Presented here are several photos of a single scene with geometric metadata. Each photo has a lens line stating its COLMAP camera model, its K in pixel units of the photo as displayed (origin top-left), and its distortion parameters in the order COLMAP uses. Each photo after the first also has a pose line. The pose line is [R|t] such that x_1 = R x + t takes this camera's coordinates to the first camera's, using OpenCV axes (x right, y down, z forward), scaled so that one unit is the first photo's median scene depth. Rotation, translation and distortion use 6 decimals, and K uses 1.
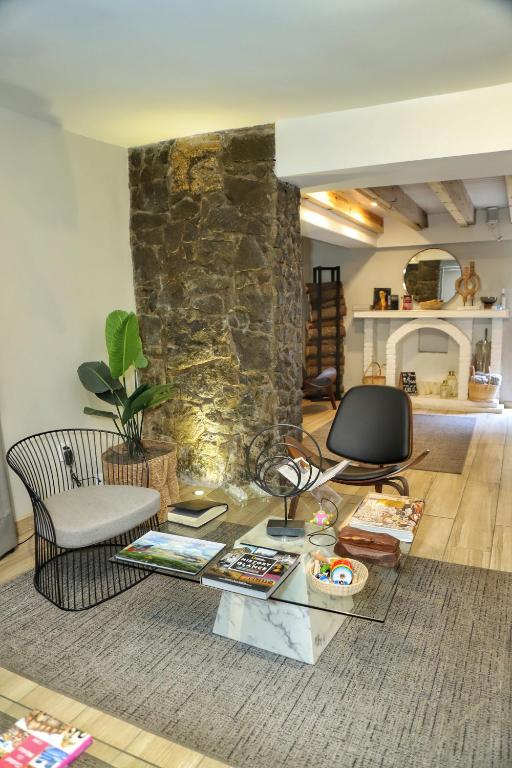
lens RADIAL K [[566.2, 0, 255.7], [0, 566.2, 384.8], [0, 0, 1]] dist [-0.009456, -0.001463]
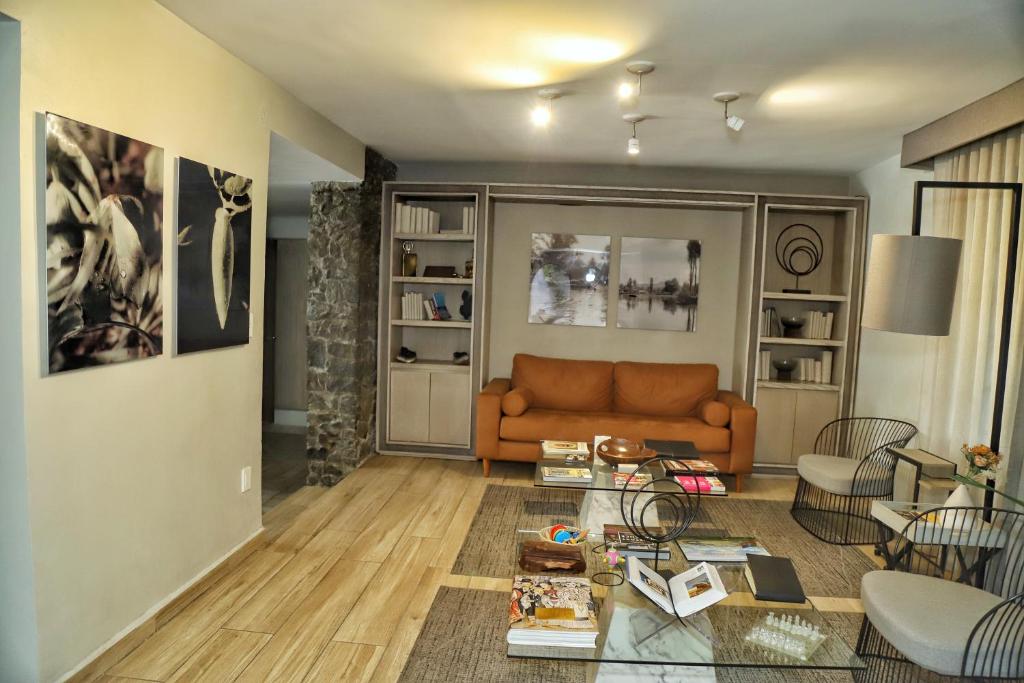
lens RADIAL K [[755.0, 0, 518.5], [0, 755.0, 338.5], [0, 0, 1]] dist [-0.009456, -0.001463]
pose [[-0.930750, -0.016724, -0.365274, 0.650431], [-0.090220, 0.978572, 0.185085, -0.284246], [0.354351, 0.205222, -0.912315, 1.849768]]
